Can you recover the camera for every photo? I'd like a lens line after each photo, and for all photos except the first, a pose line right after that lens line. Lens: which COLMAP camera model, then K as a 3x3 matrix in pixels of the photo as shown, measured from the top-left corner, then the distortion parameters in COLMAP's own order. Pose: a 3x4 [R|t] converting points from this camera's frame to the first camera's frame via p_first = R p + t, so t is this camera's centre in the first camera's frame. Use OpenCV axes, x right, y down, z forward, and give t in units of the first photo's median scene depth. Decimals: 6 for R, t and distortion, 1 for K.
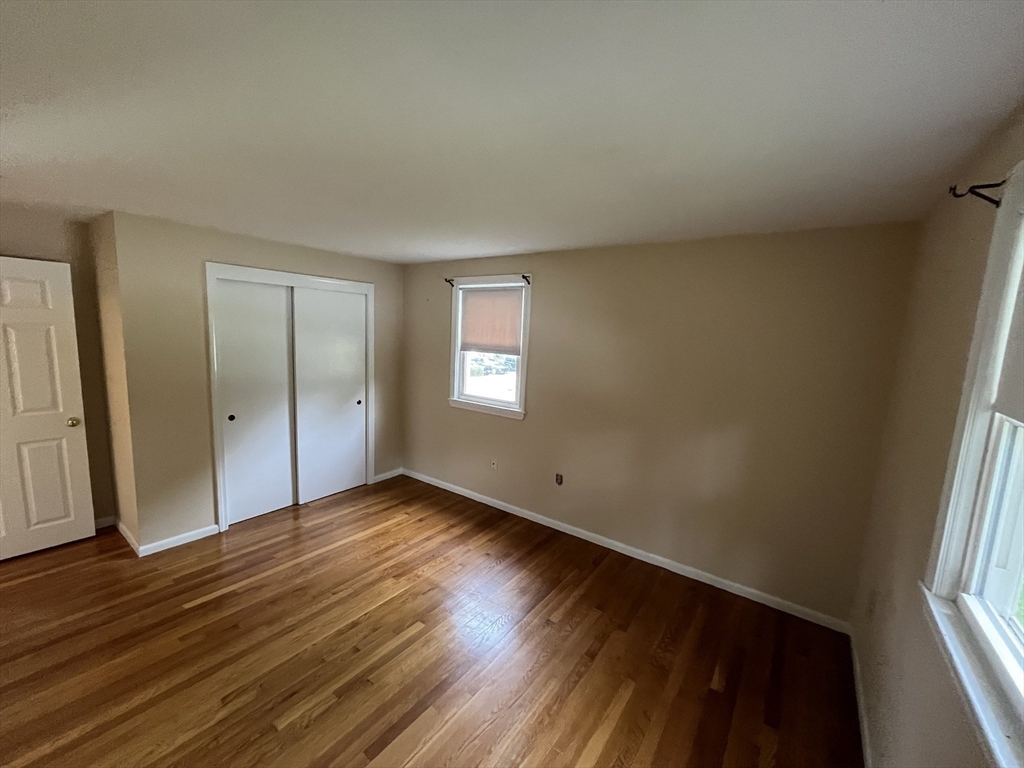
lens RADIAL K [[412.4, 0, 511.3], [0, 412.4, 384.4], [0, 0, 1]] dist [0.001262, -0.008748]
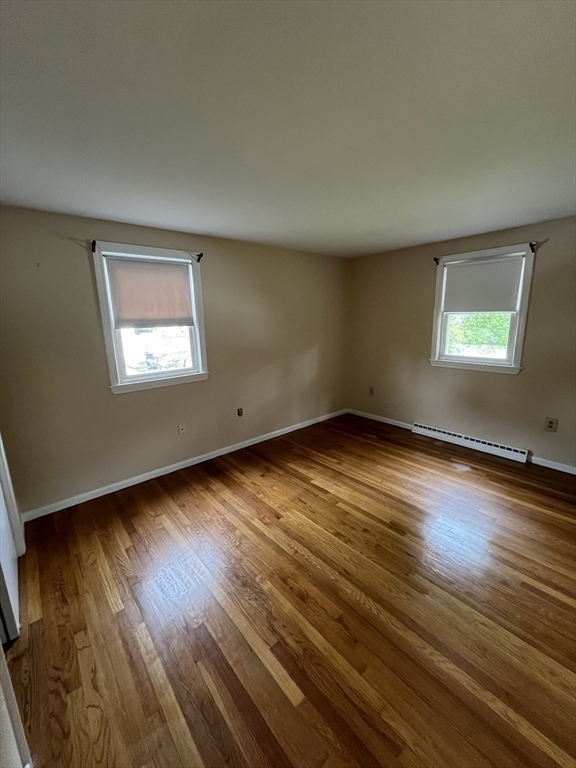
lens RADIAL K [[309.3, 0, 285.7], [0, 309.3, 380.4], [0, 0, 1]] dist [0.001262, -0.008748]
pose [[0.232976, -0.245672, 0.940940, -0.802608], [0.159705, 0.964093, 0.212175, -0.068769], [-0.959279, 0.100841, 0.263846, 0.574501]]
